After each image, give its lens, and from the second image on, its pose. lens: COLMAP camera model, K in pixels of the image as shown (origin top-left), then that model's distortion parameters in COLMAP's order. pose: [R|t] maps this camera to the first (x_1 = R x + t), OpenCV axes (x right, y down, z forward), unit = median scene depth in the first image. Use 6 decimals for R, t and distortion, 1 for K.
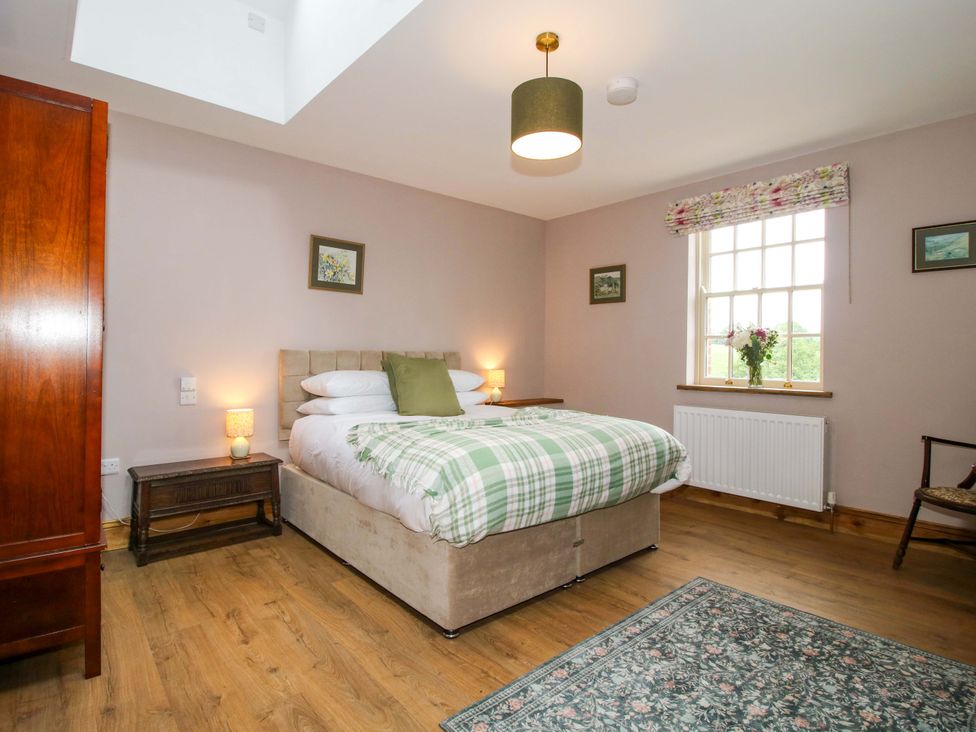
lens RADIAL K [[515.4, 0, 486.5], [0, 515.4, 365.9], [0, 0, 1]] dist [-0.002477, 0.000330]
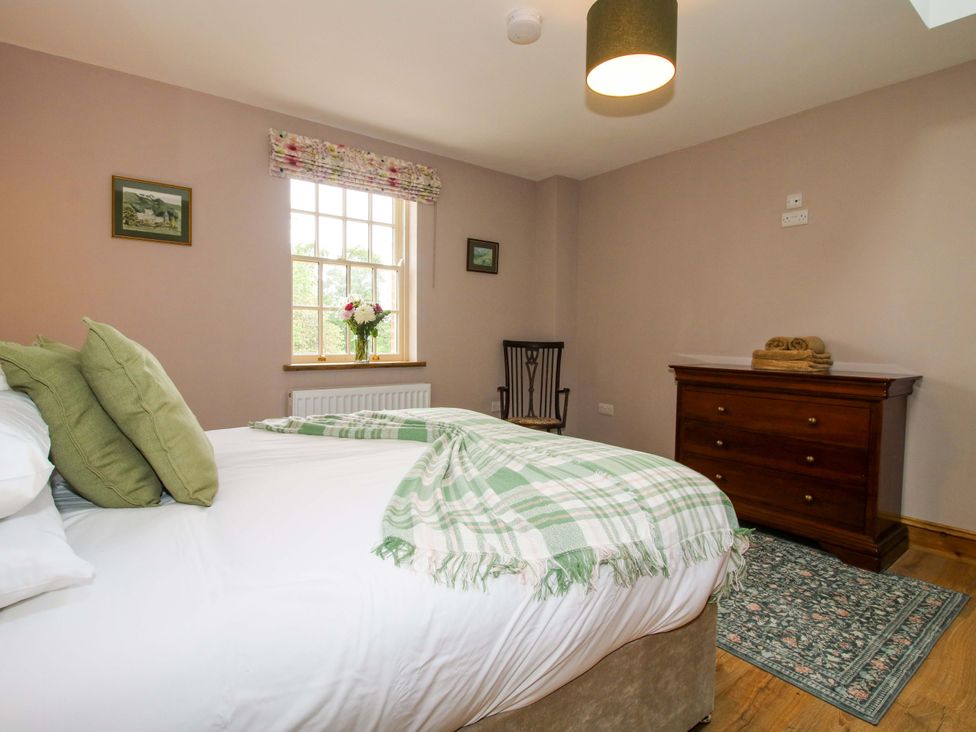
lens RADIAL K [[515.4, 0, 486.8], [0, 515.4, 356.0], [0, 0, 1]] dist [-0.002477, 0.000330]
pose [[0.059537, -0.050088, 0.996969, -0.442878], [0.004035, 0.998744, 0.049936, -0.018202], [-0.998218, 0.001050, 0.059664, 0.699401]]
